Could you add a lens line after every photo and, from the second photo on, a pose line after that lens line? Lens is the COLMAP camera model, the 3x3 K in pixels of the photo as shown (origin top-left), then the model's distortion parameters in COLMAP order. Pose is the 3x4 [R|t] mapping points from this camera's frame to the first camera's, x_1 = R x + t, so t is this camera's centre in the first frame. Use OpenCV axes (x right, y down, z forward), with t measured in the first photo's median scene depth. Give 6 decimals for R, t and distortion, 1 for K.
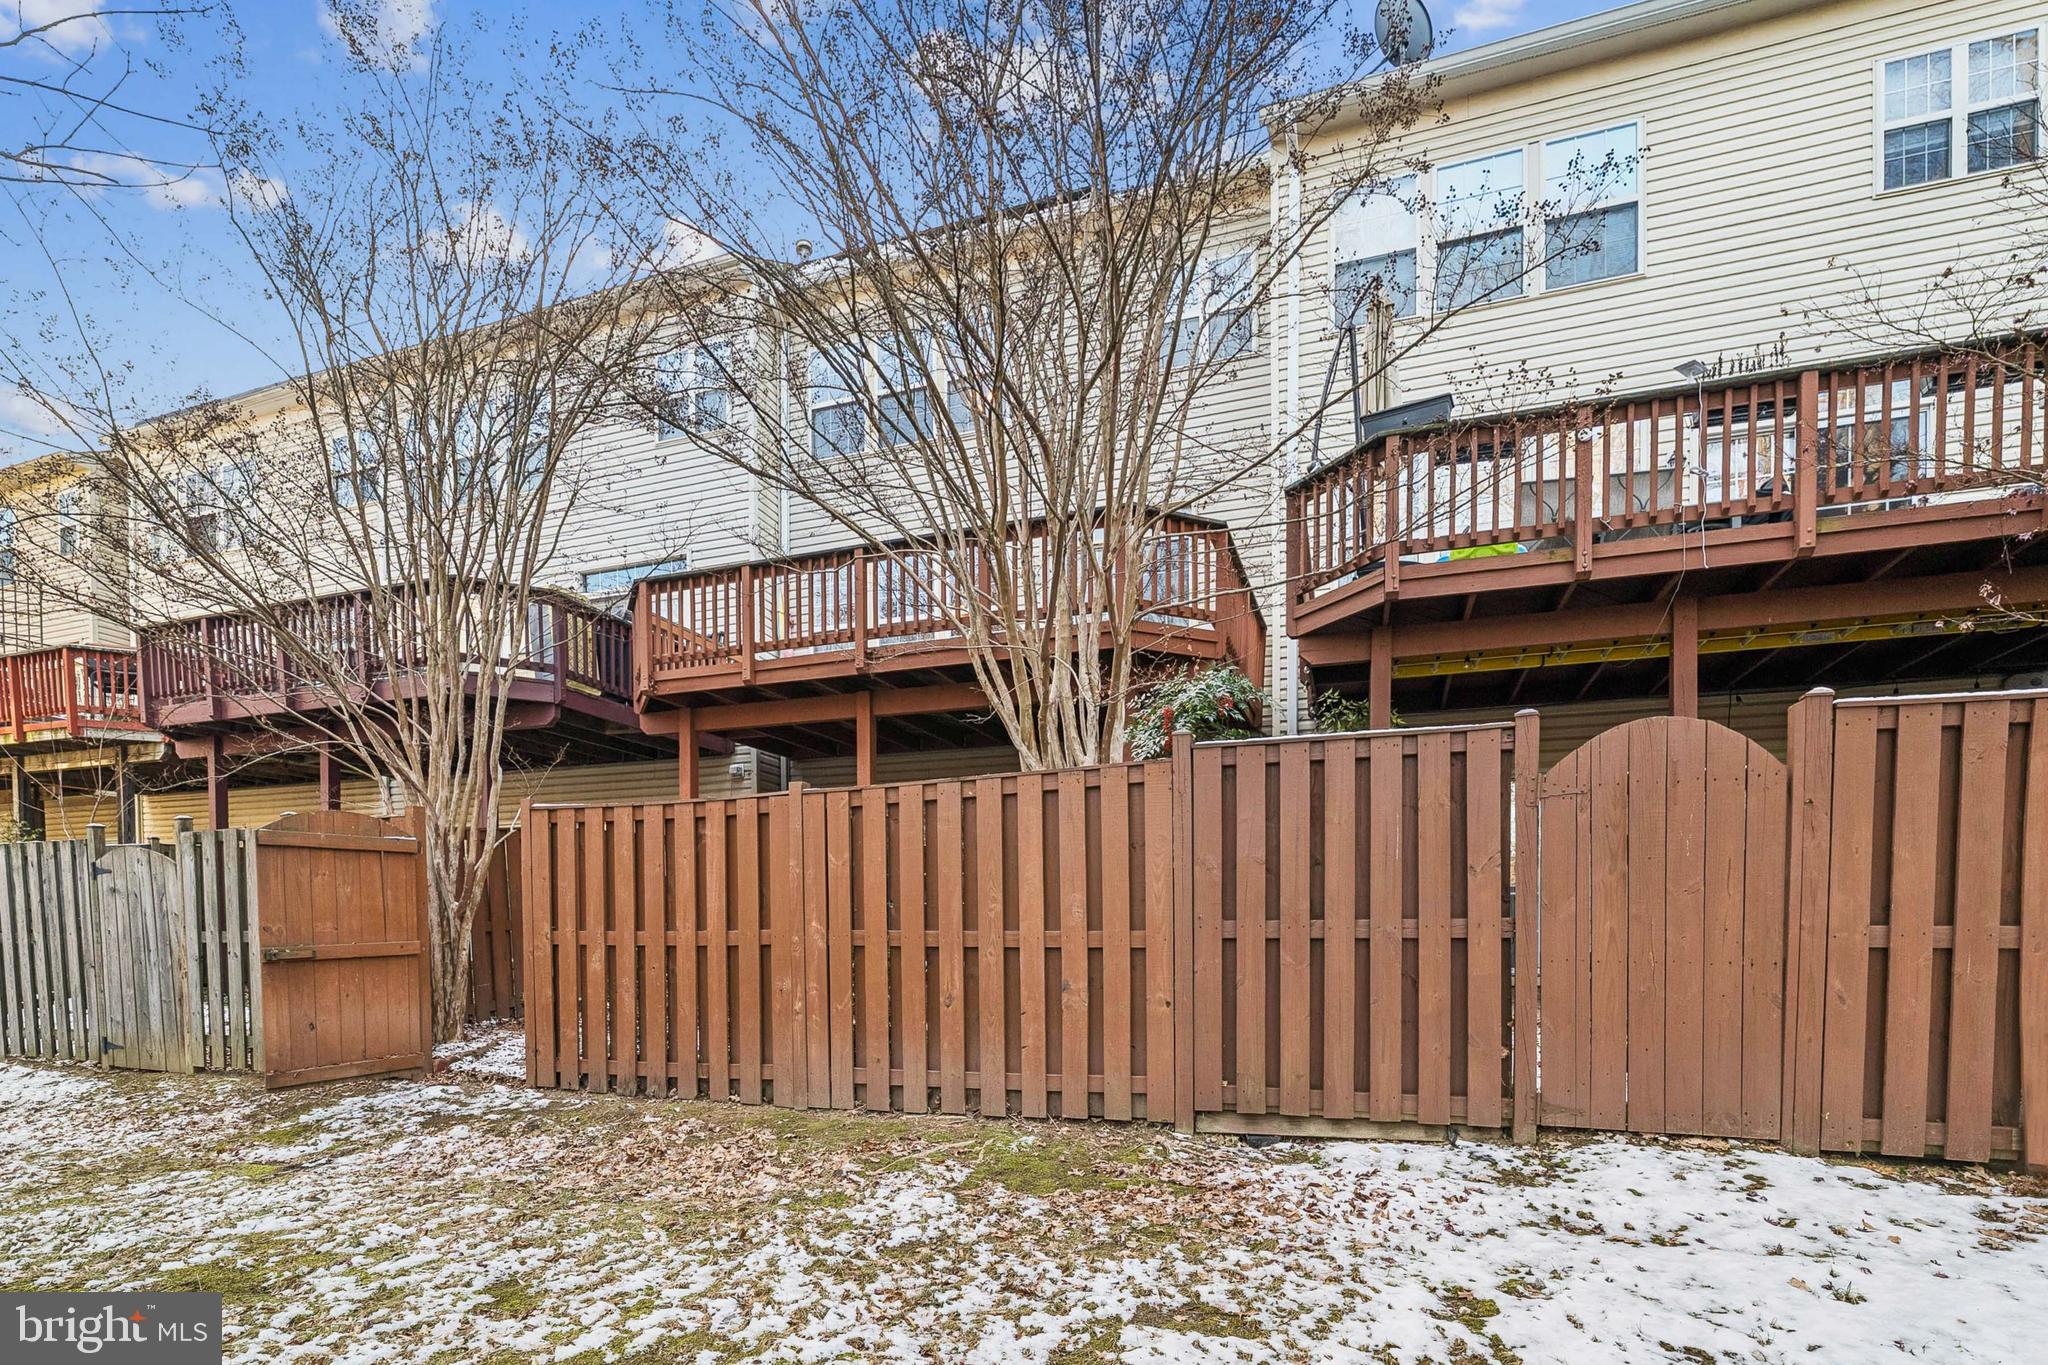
lens RADIAL K [[916.8, 0, 1059.3], [0, 916.8, 693.5], [0, 0, 1]] dist [-0.012277, 0.002502]
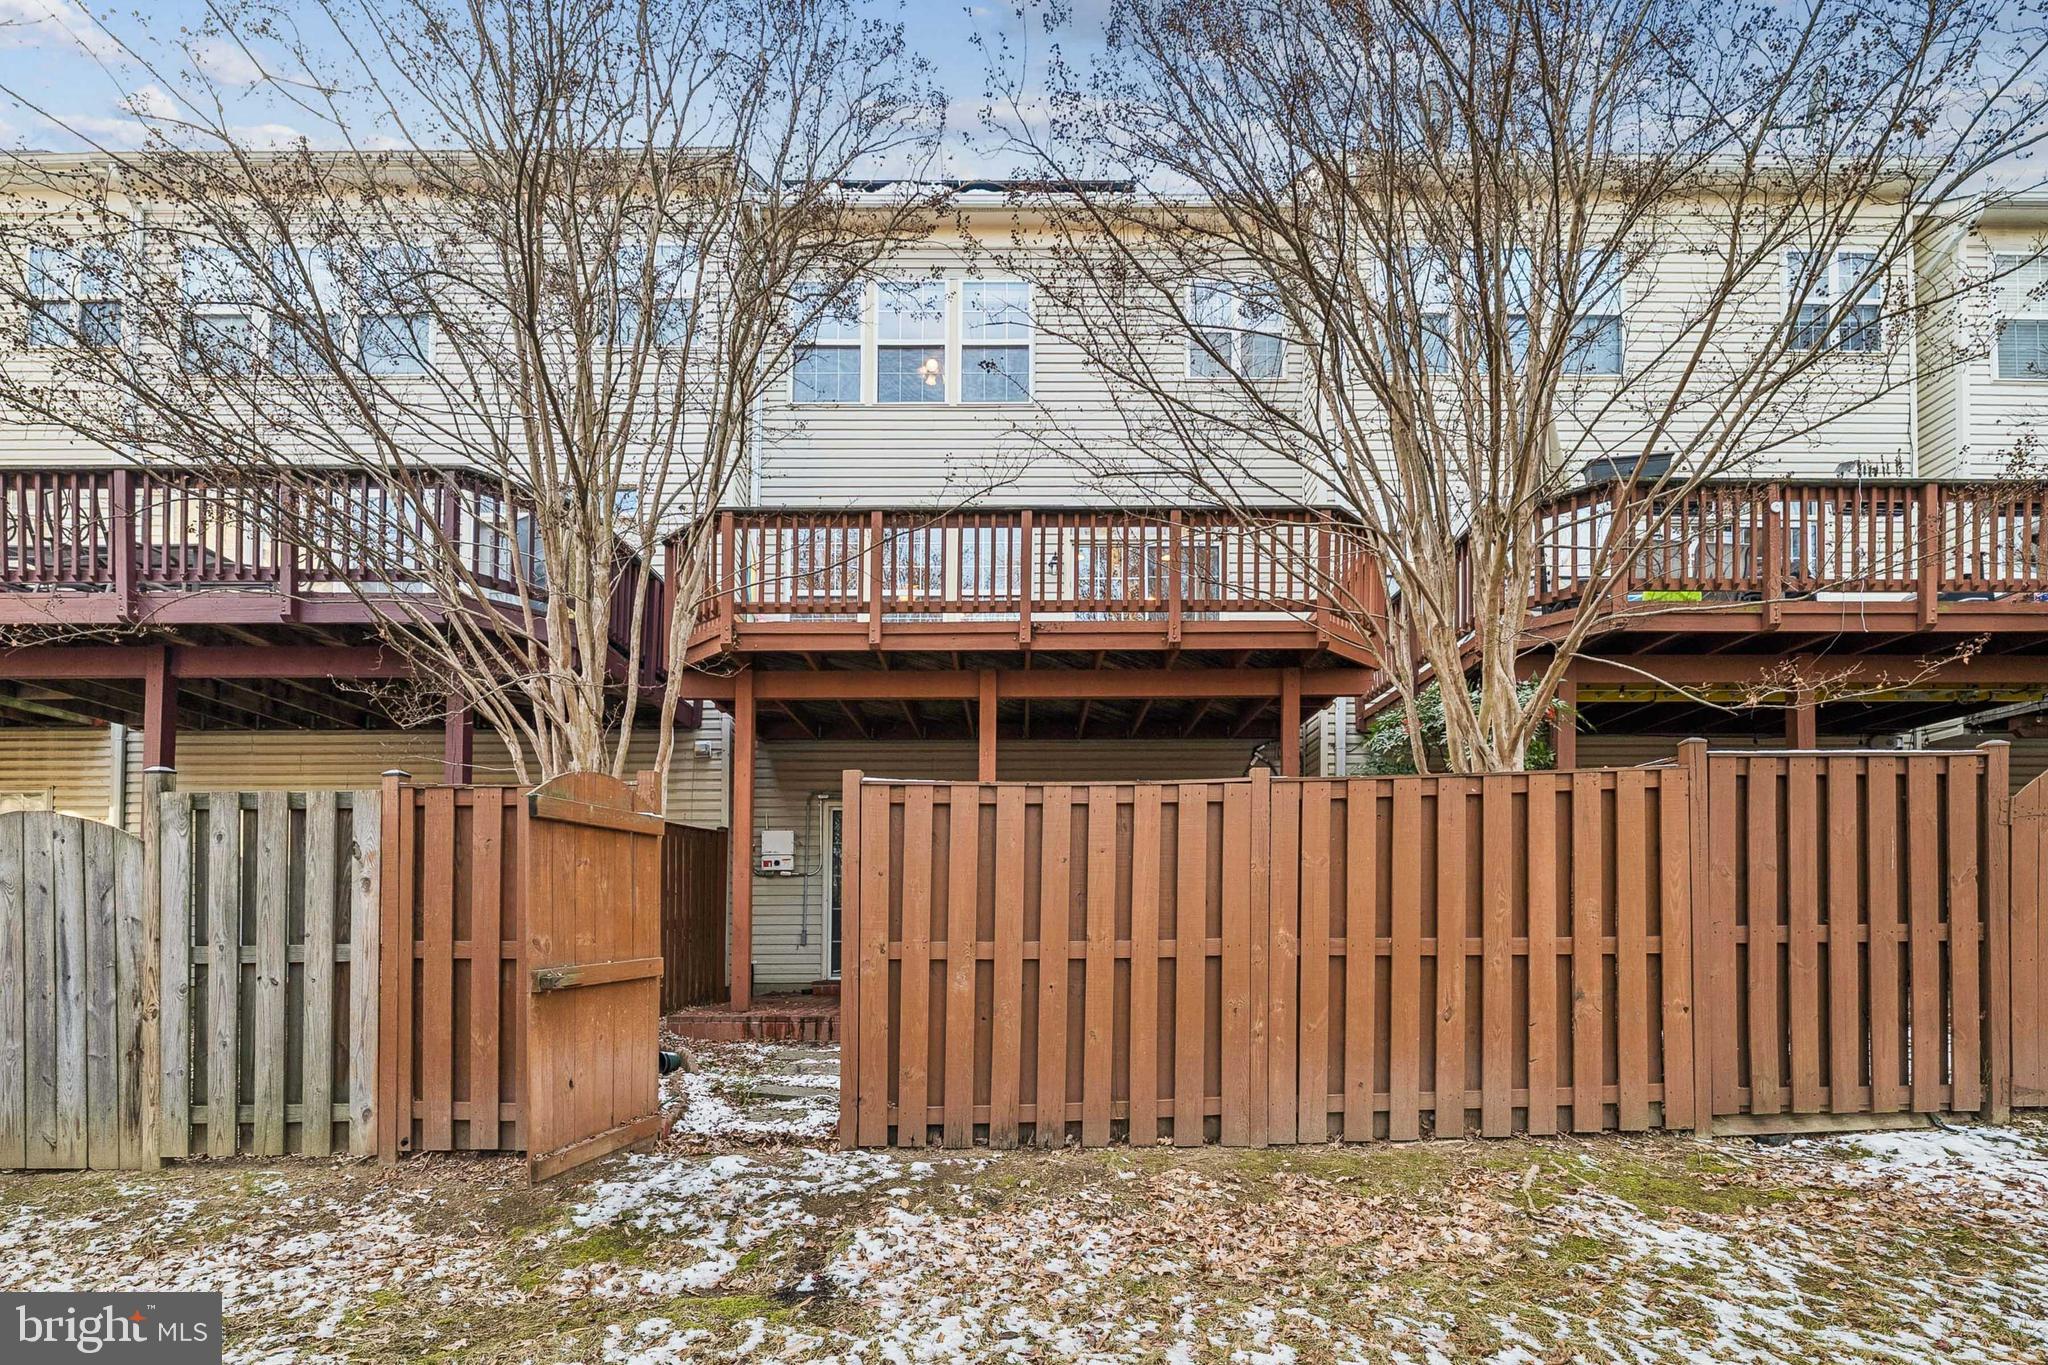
lens RADIAL K [[916.8, 0, 1022.2], [0, 916.8, 692.4], [0, 0, 1]] dist [-0.012277, 0.002502]
pose [[0.942745, 0.083263, 0.322953, -0.764766], [-0.079751, 0.996523, -0.024115, 0.062767], [-0.323838, -0.003022, 0.946108, 0.245505]]
